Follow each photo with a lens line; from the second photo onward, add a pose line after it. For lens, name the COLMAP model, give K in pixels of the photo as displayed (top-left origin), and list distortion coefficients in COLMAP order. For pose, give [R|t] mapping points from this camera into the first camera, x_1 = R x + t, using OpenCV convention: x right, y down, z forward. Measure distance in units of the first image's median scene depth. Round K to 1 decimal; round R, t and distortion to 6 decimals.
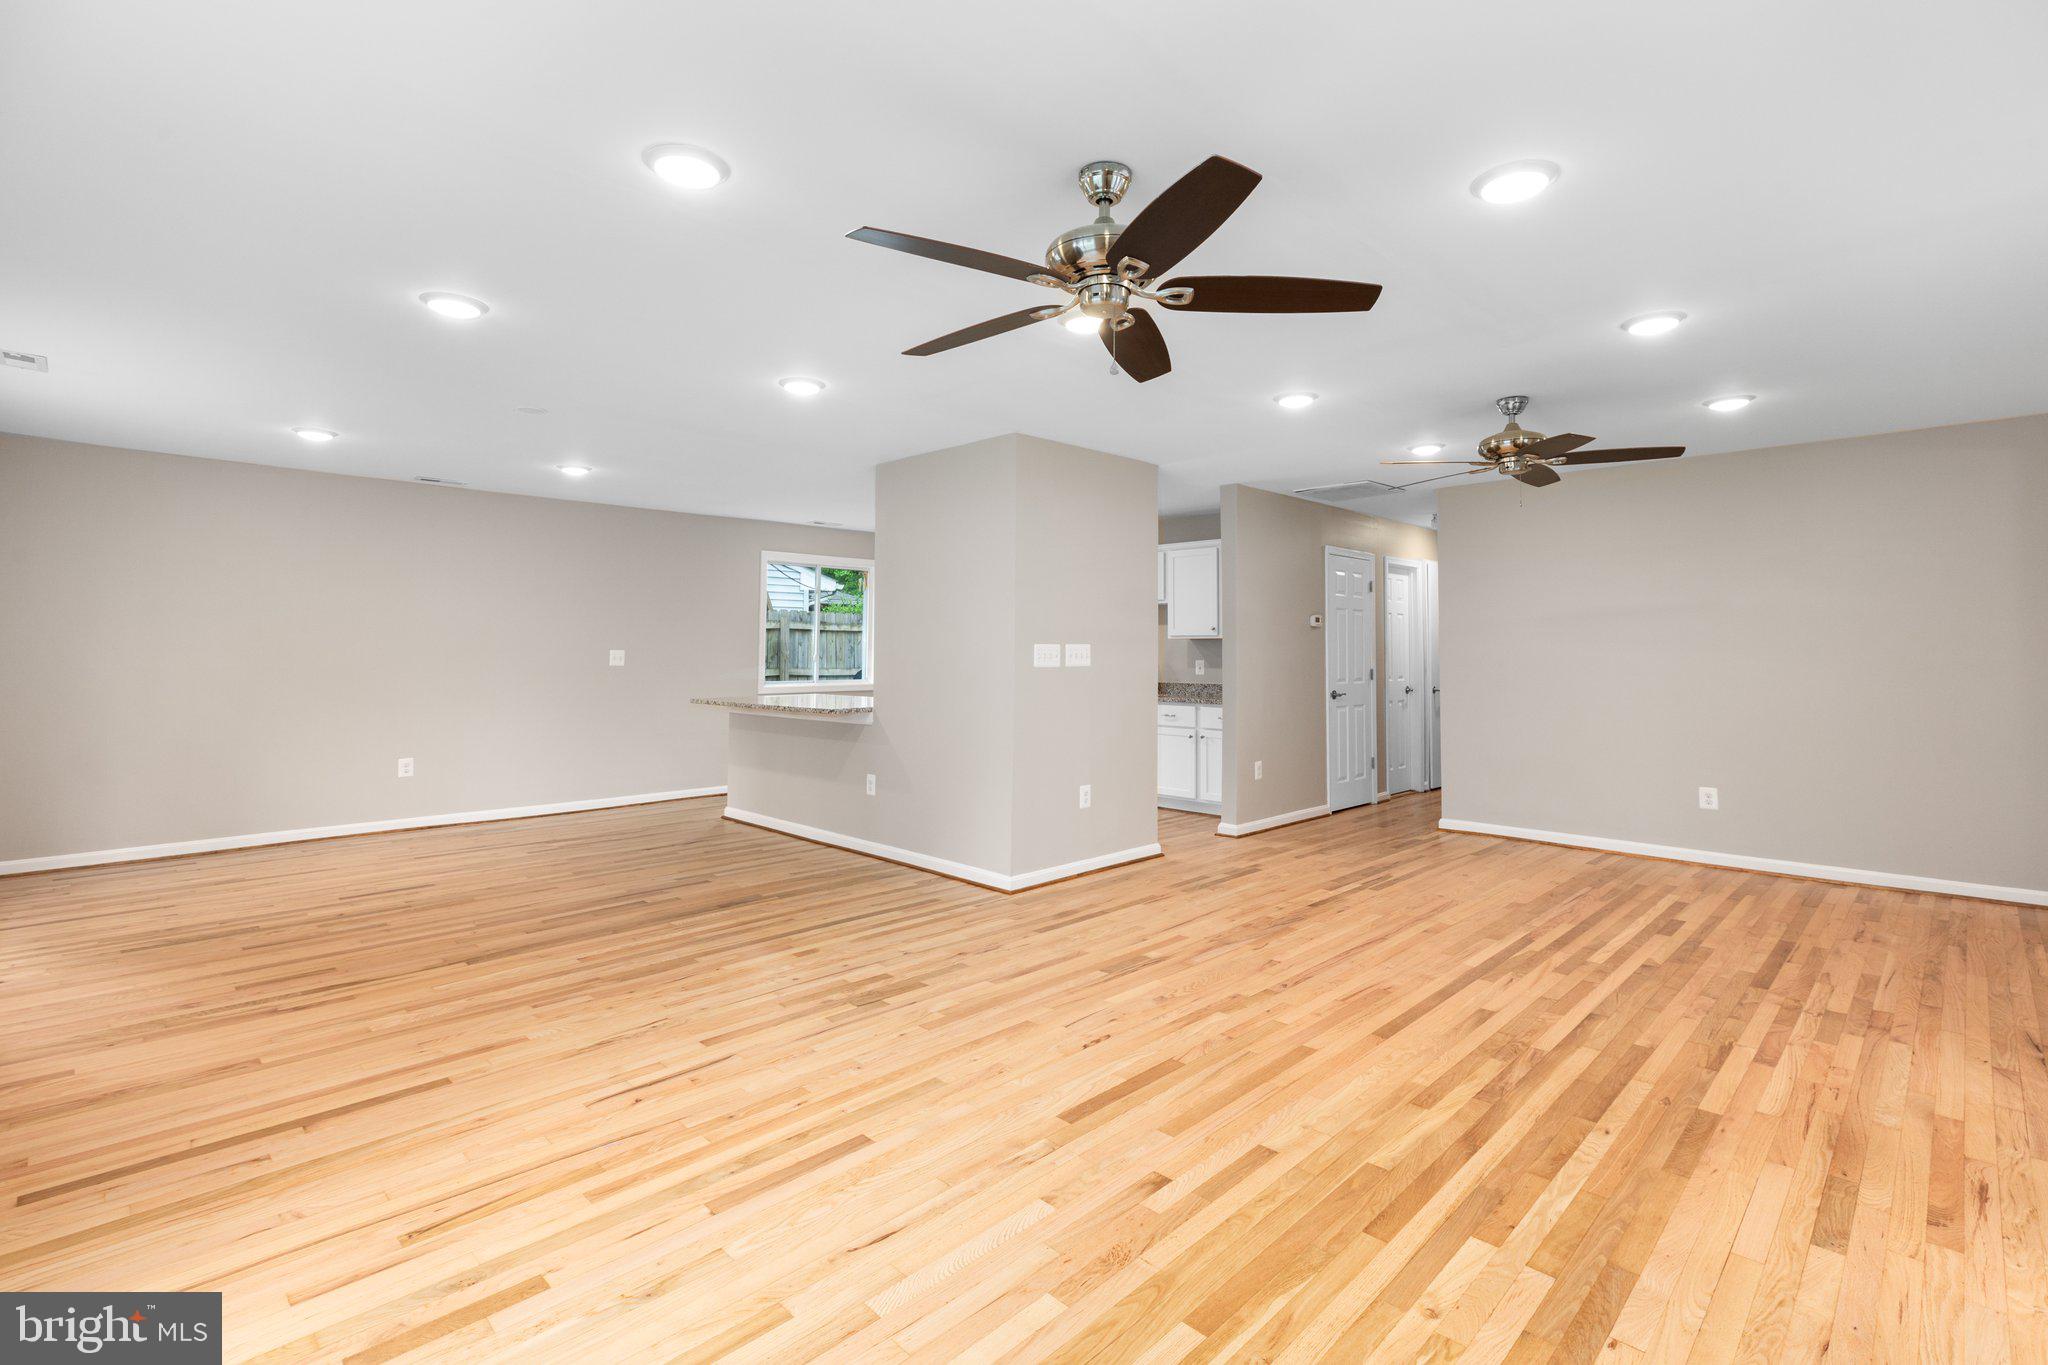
lens RADIAL K [[939.4, 0, 1033.9], [0, 939.4, 601.1], [0, 0, 1]] dist [0.000281, 0.000045]
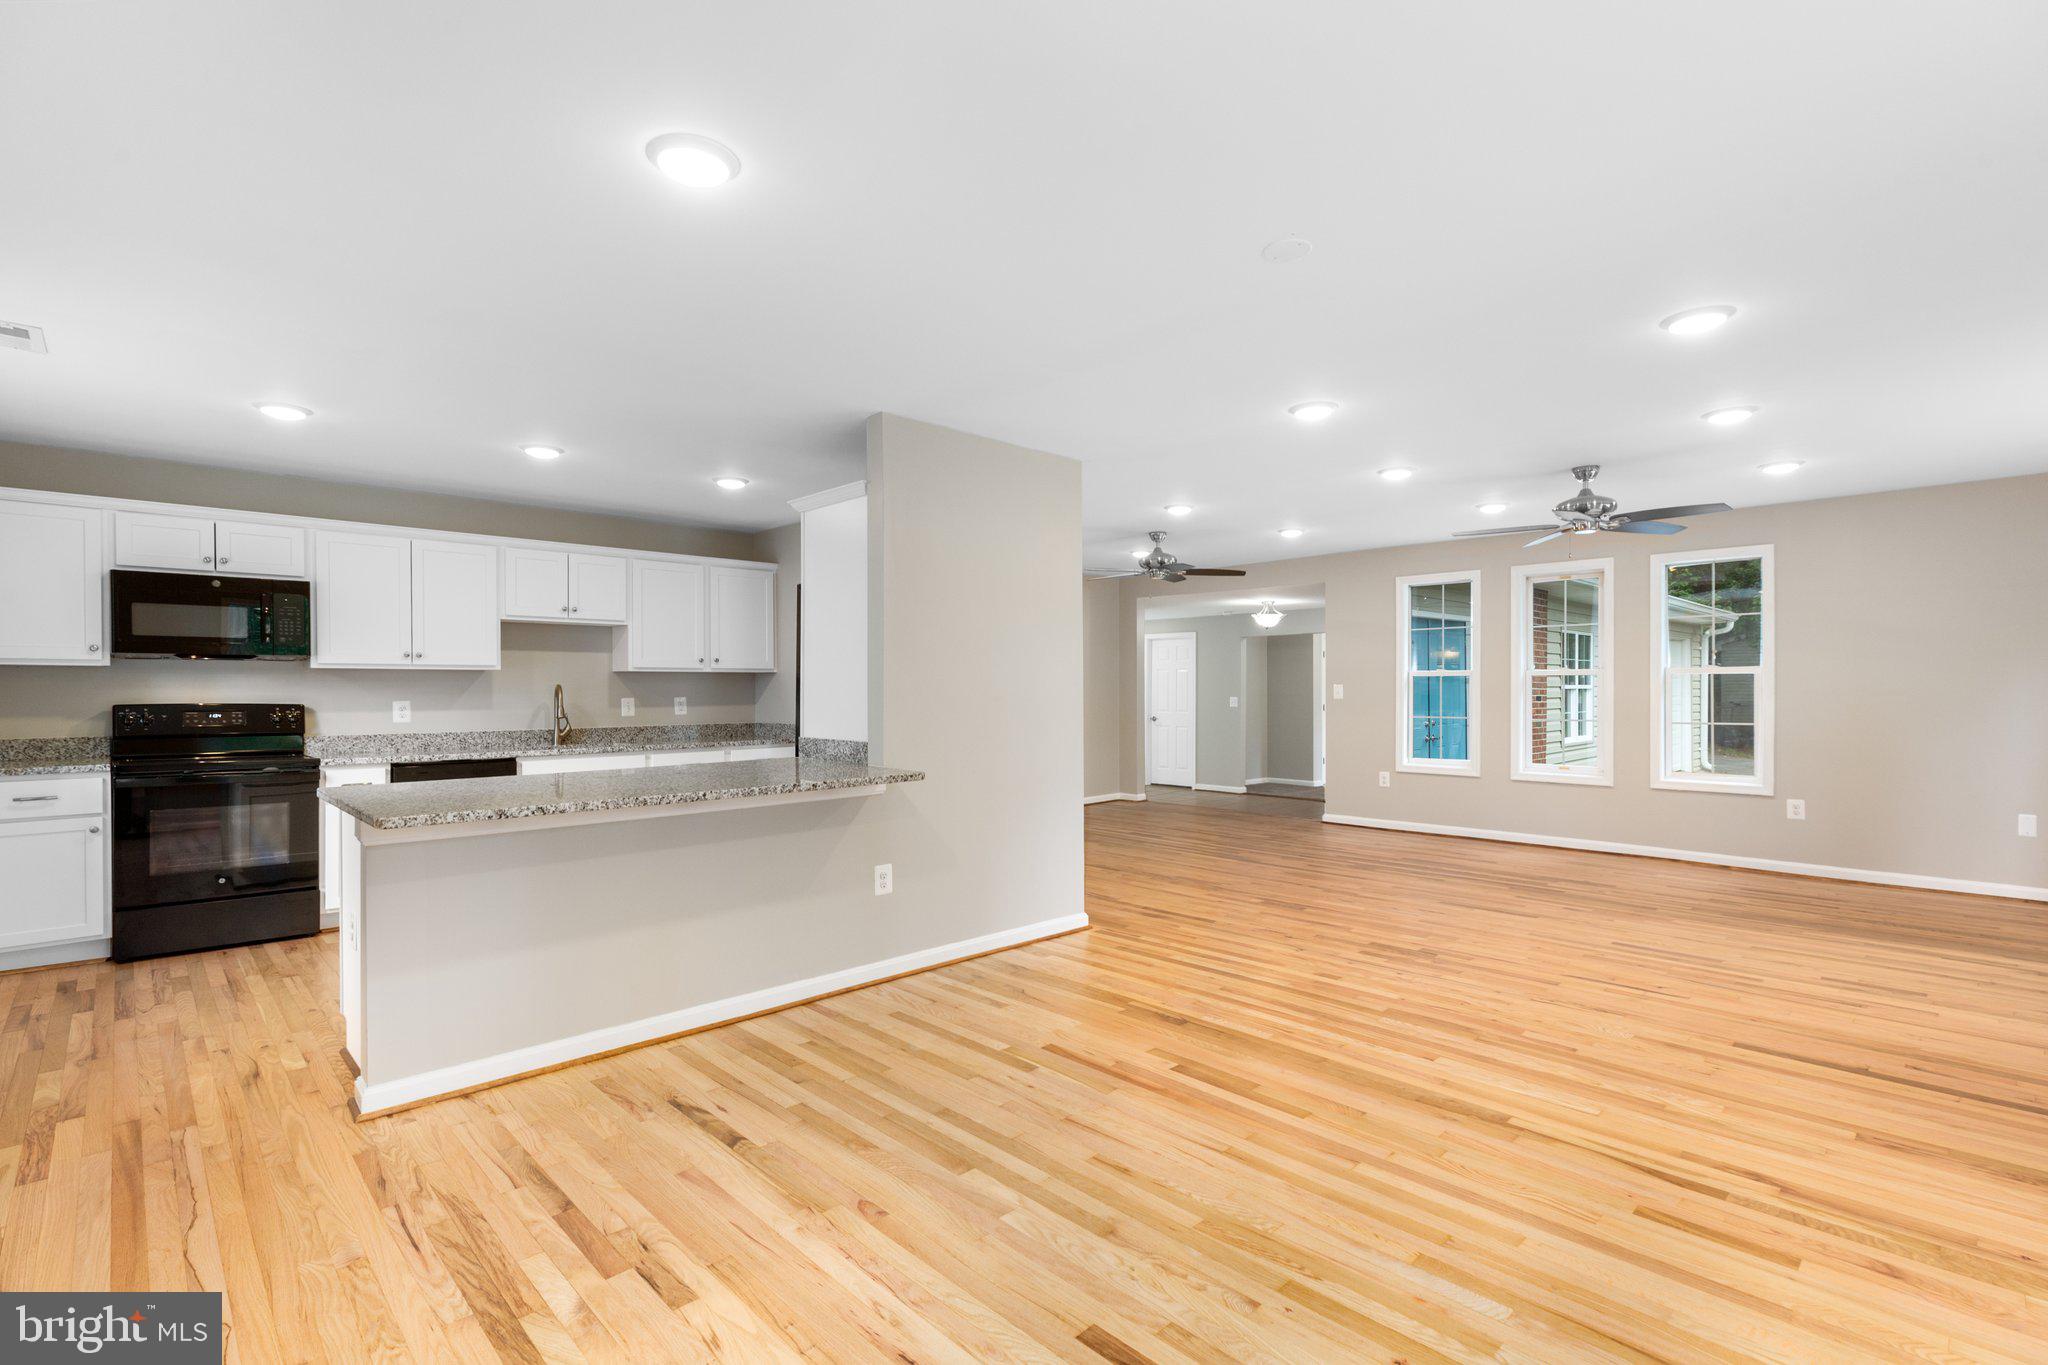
lens RADIAL K [[939.4, 0, 1024.0], [0, 939.4, 682.5], [0, 0, 1]] dist [0.003840, 0.000386]
pose [[0.029286, 0.002020, 0.999569, -1.399217], [-0.052838, 0.998603, -0.000470, 0.073210], [-0.998174, -0.052802, 0.029352, 1.430419]]
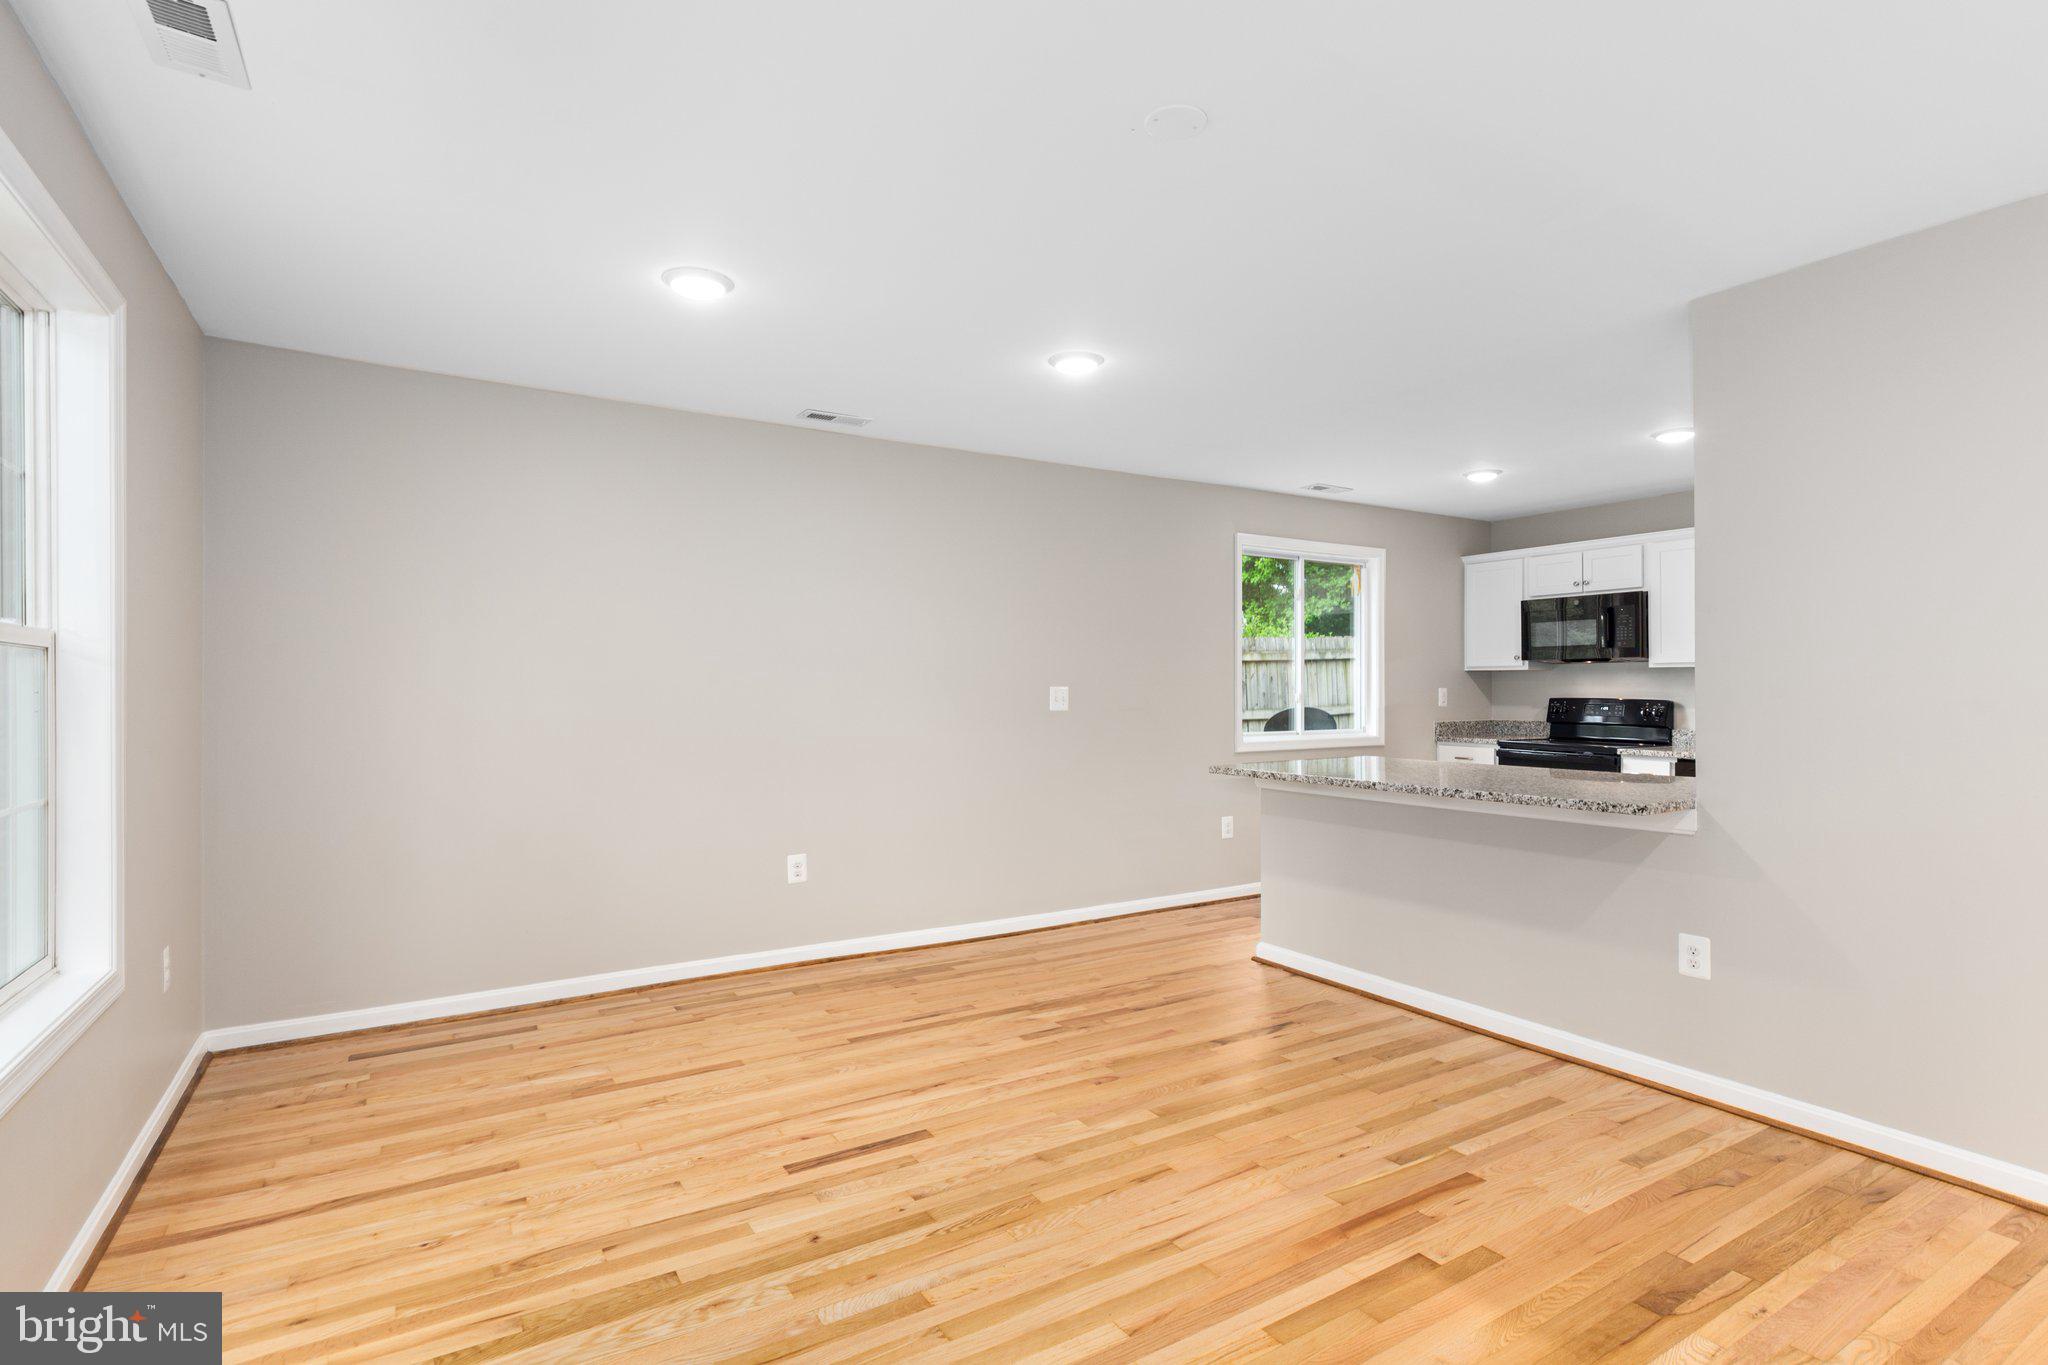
lens RADIAL K [[1001.2, 0, 1024.0], [0, 1001.2, 682.5], [0, 0, 1]] dist [-0.001528, -0.000440]
pose [[0.970482, -0.007235, -0.241066, -0.626605], [0.019117, 0.998713, 0.046986, 0.033898], [0.240415, -0.050208, 0.969371, 0.670693]]
